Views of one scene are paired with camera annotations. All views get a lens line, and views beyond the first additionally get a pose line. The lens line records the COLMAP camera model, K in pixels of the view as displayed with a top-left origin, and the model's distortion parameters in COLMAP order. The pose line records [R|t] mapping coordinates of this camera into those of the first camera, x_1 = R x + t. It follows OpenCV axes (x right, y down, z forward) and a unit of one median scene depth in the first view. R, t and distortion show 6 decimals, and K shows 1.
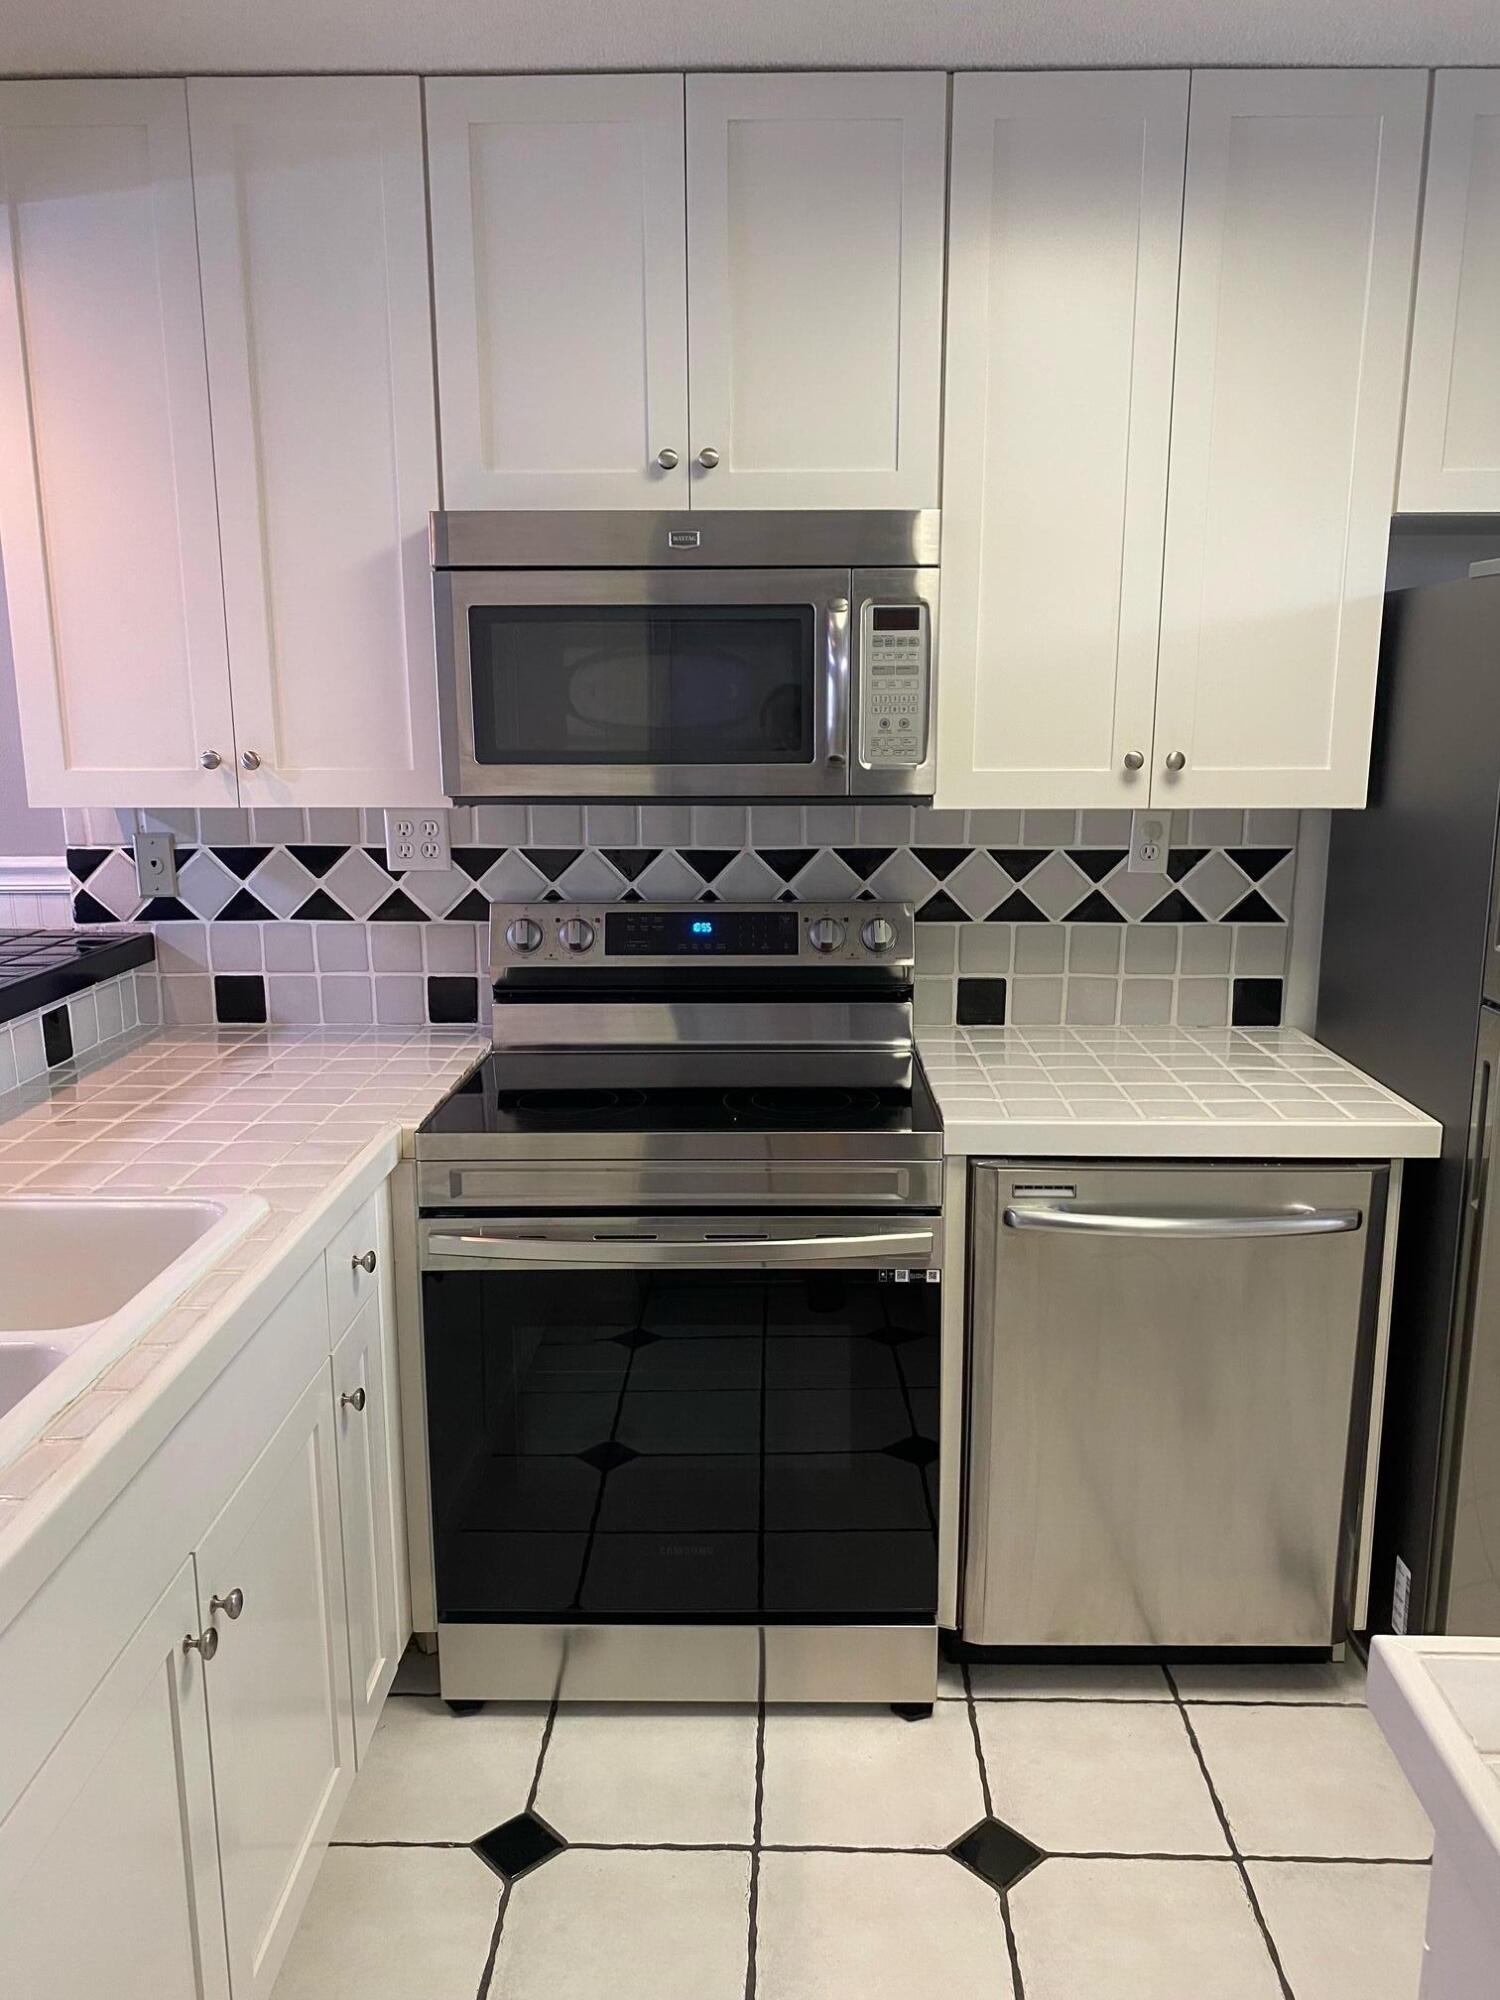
lens RADIAL K [[1531.7, 0, 755.7], [0, 1531.7, 1031.8], [0, 0, 1]] dist [0.154275, -0.300996]
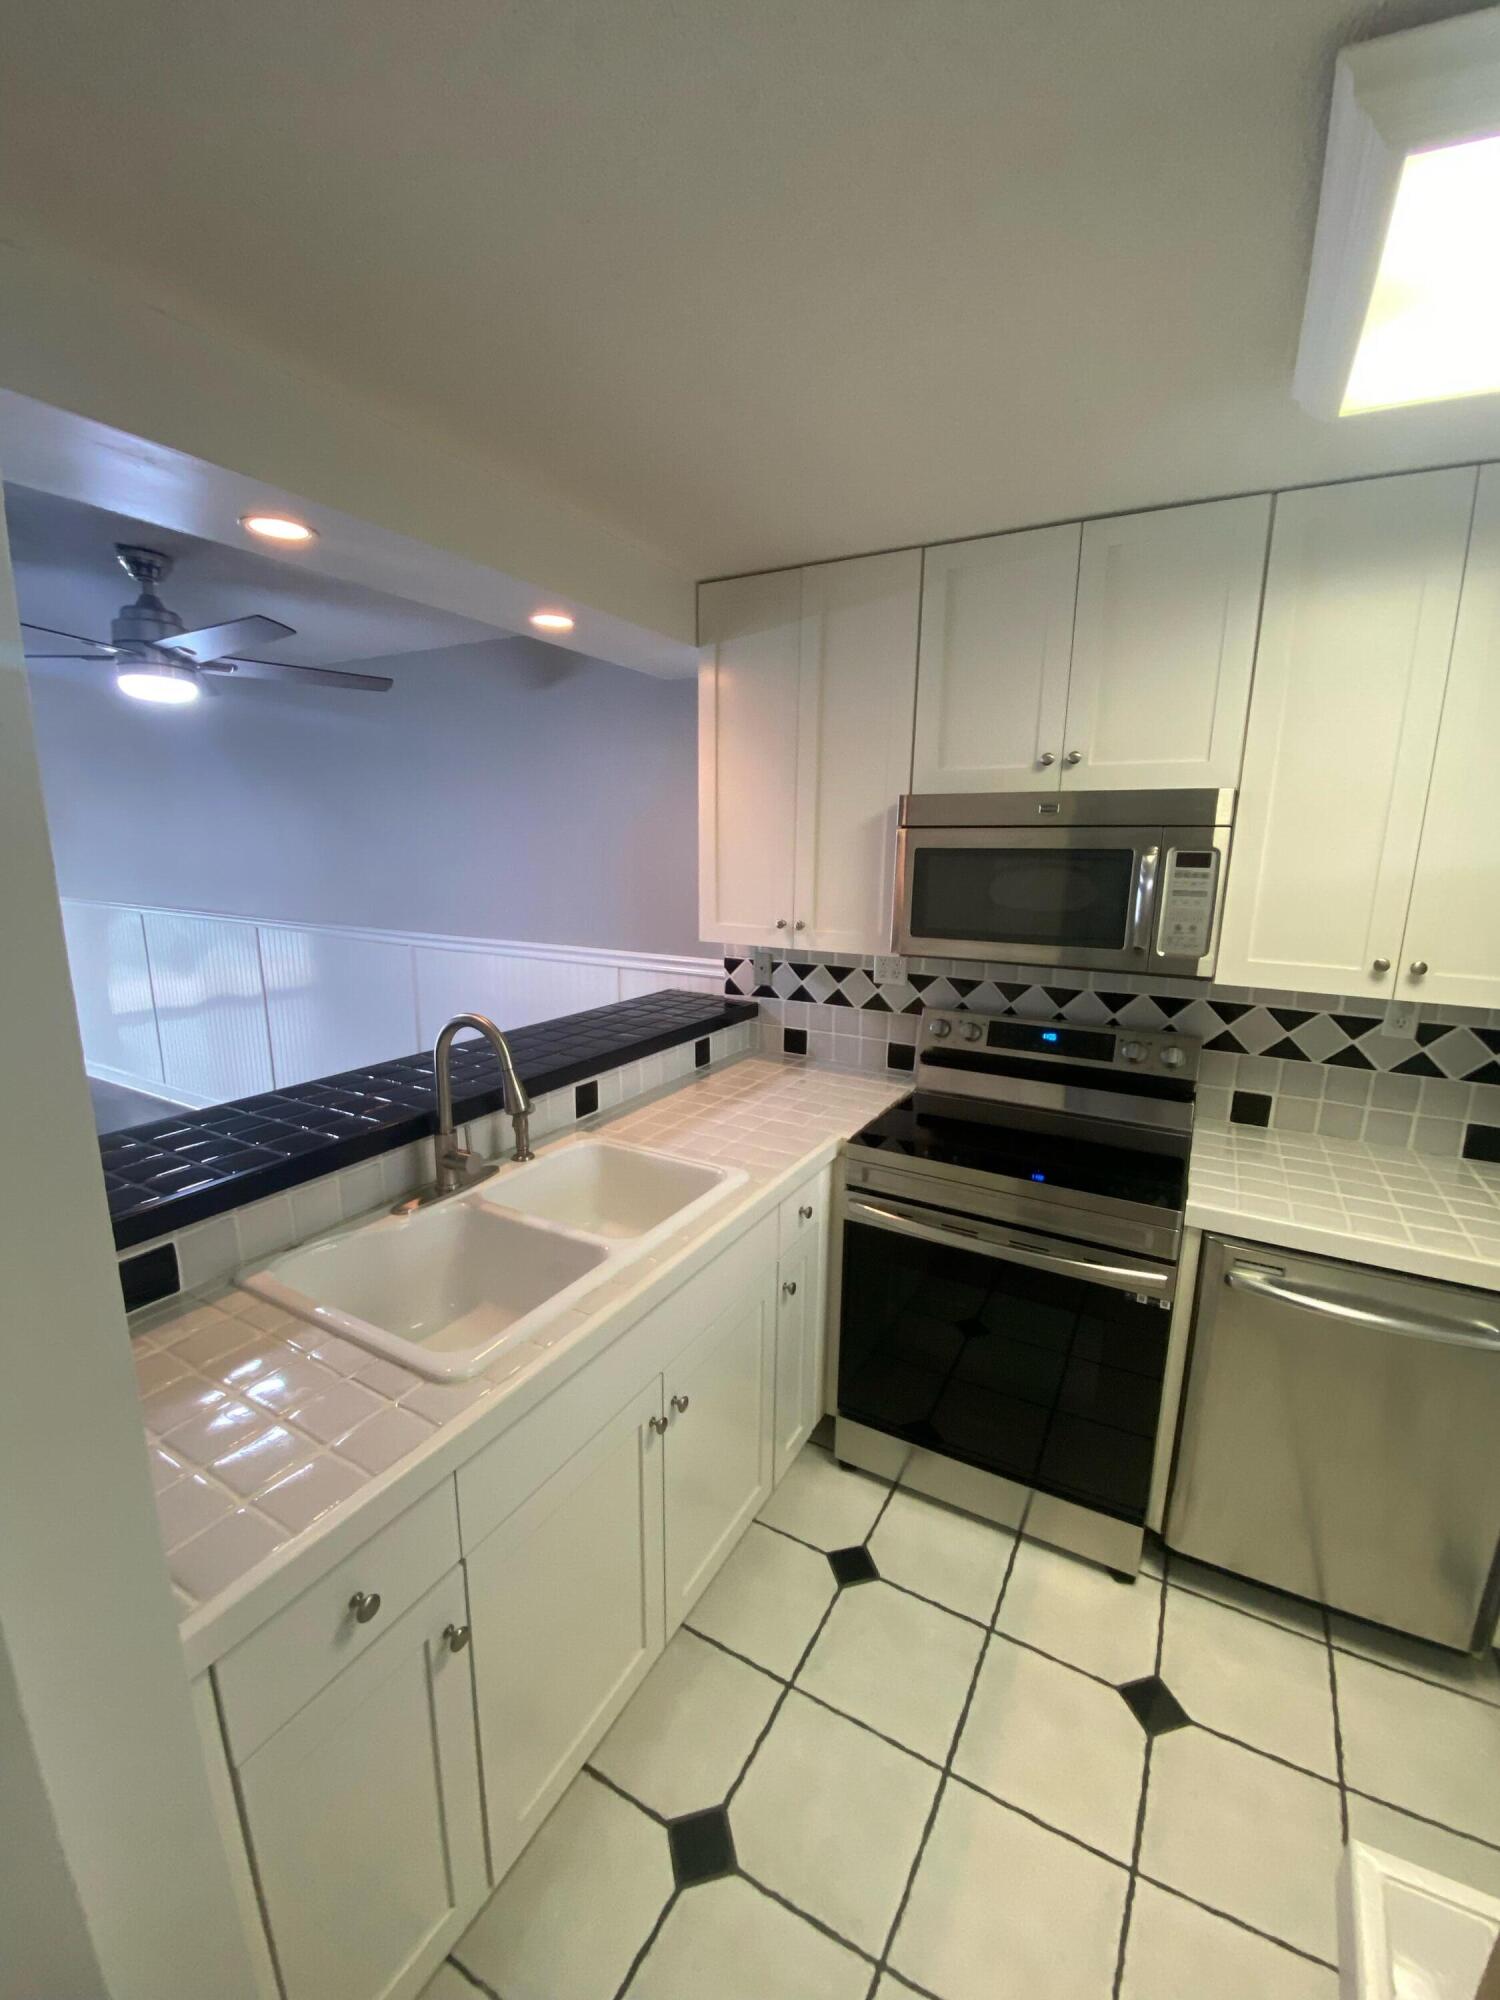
lens RADIAL K [[808.1, 0, 755.9], [0, 808.1, 1006.3], [0, 0, 1]] dist [0.034252, -0.036082]
pose [[0.883781, 0.109789, -0.454838, 0.082071], [-0.118975, 0.992861, 0.008483, -0.075342], [0.452523, 0.046617, 0.890534, 0.104169]]
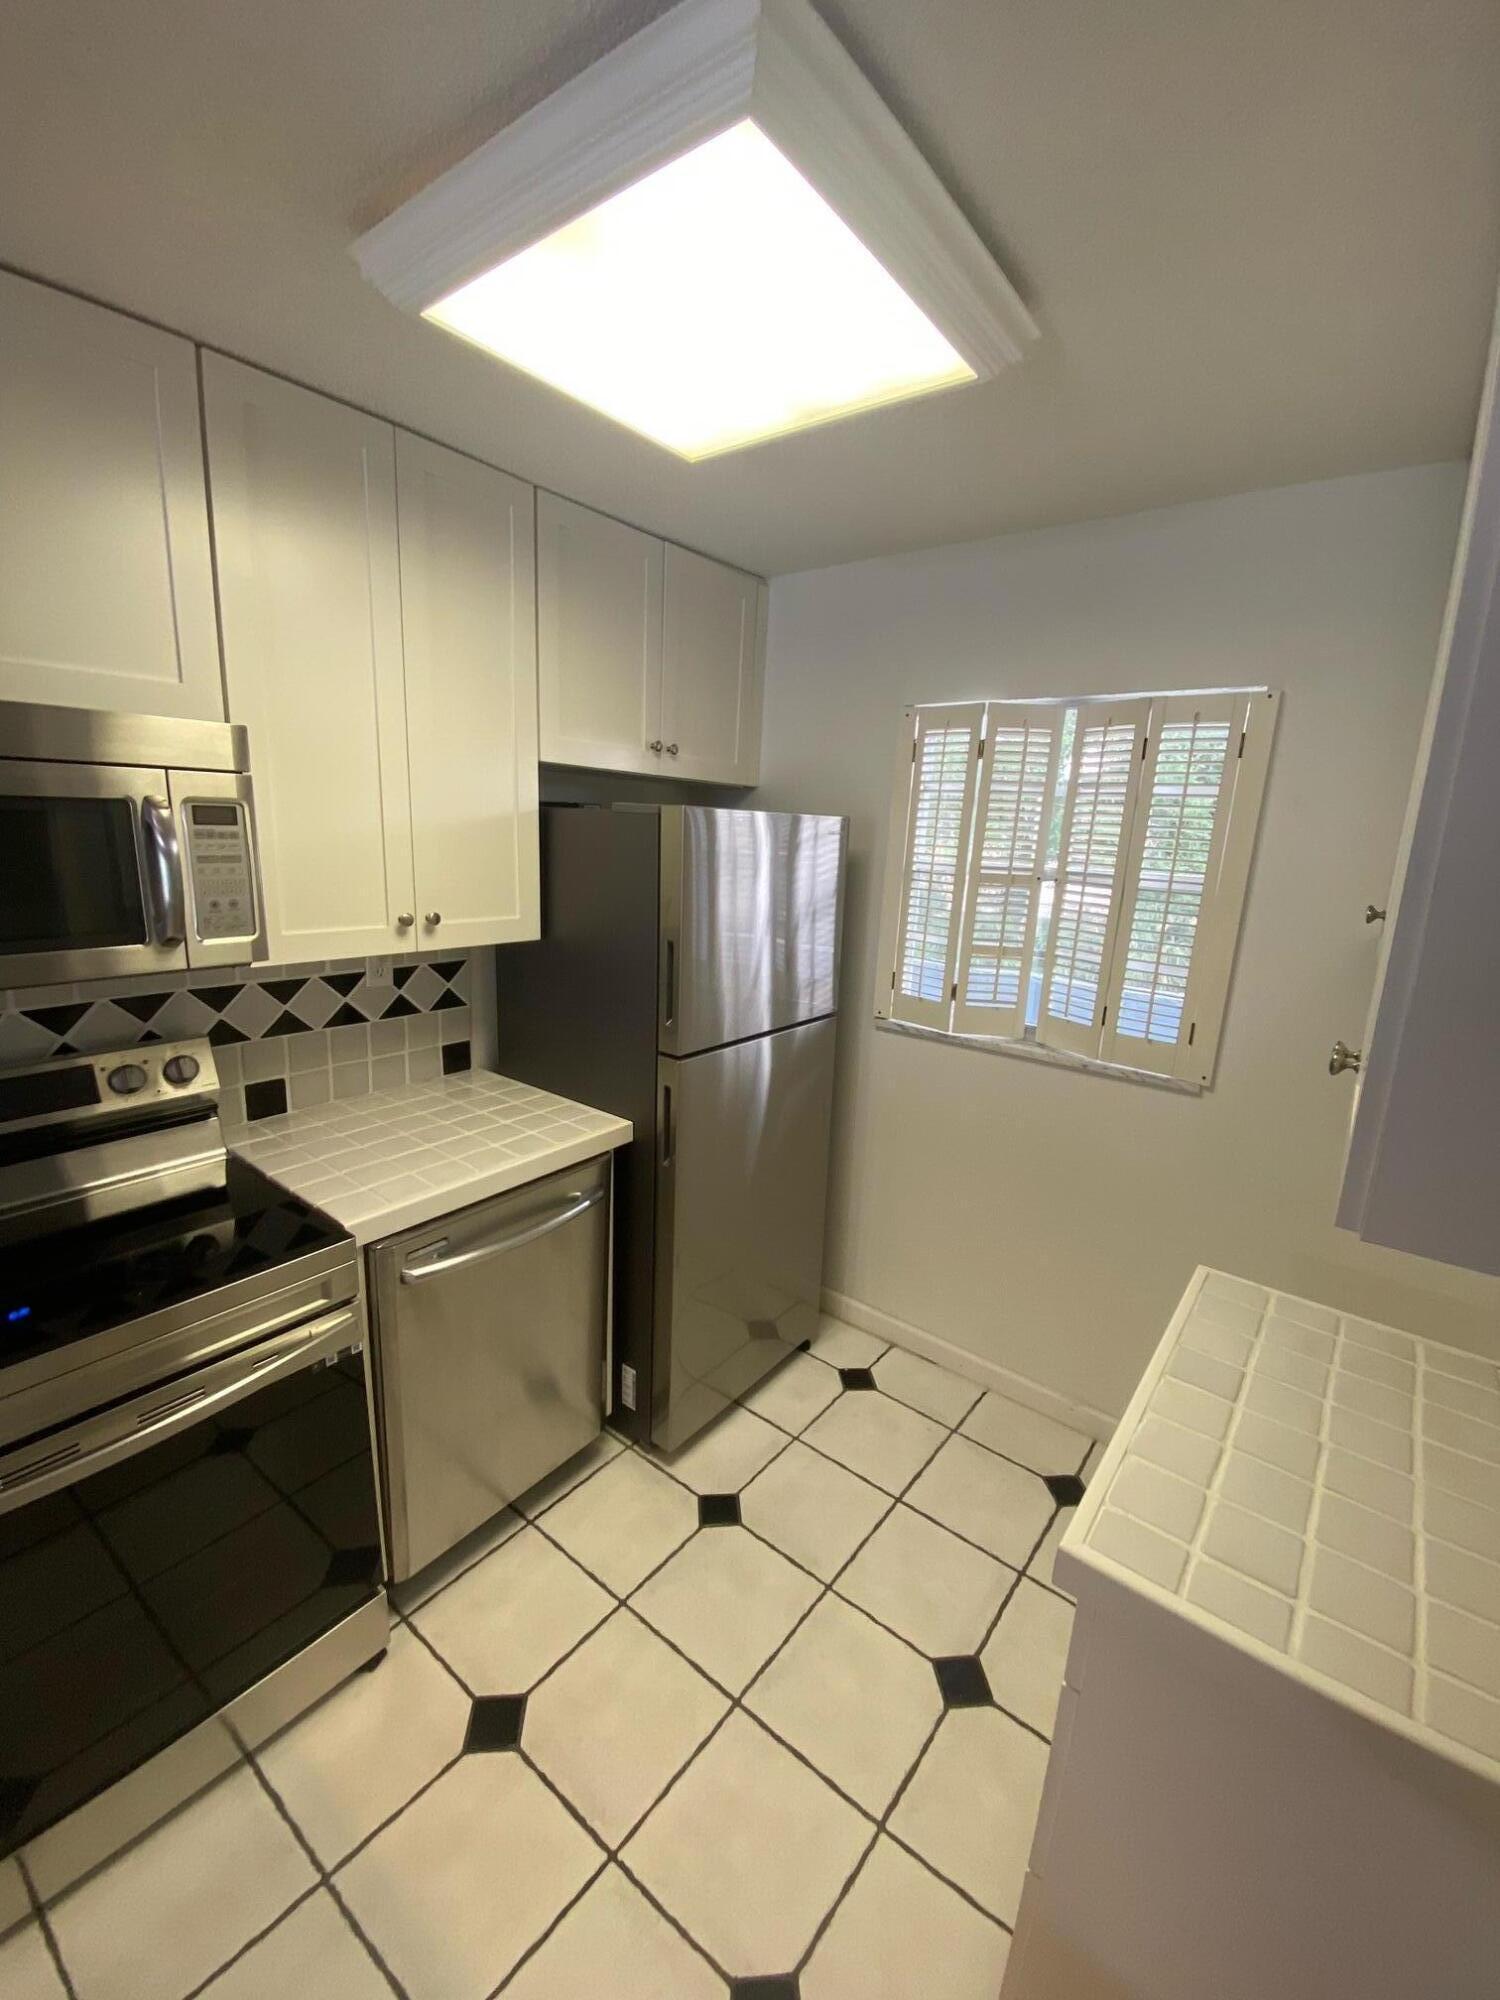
lens RADIAL K [[808.1, 0, 755.9], [0, 808.1, 1006.3], [0, 0, 1]] dist [0.034252, -0.036082]
pose [[0.591118, -0.151586, 0.792213, -0.155486], [0.130333, 0.987225, 0.091651, -0.118438], [-0.795986, 0.049075, 0.603323, 0.294627]]
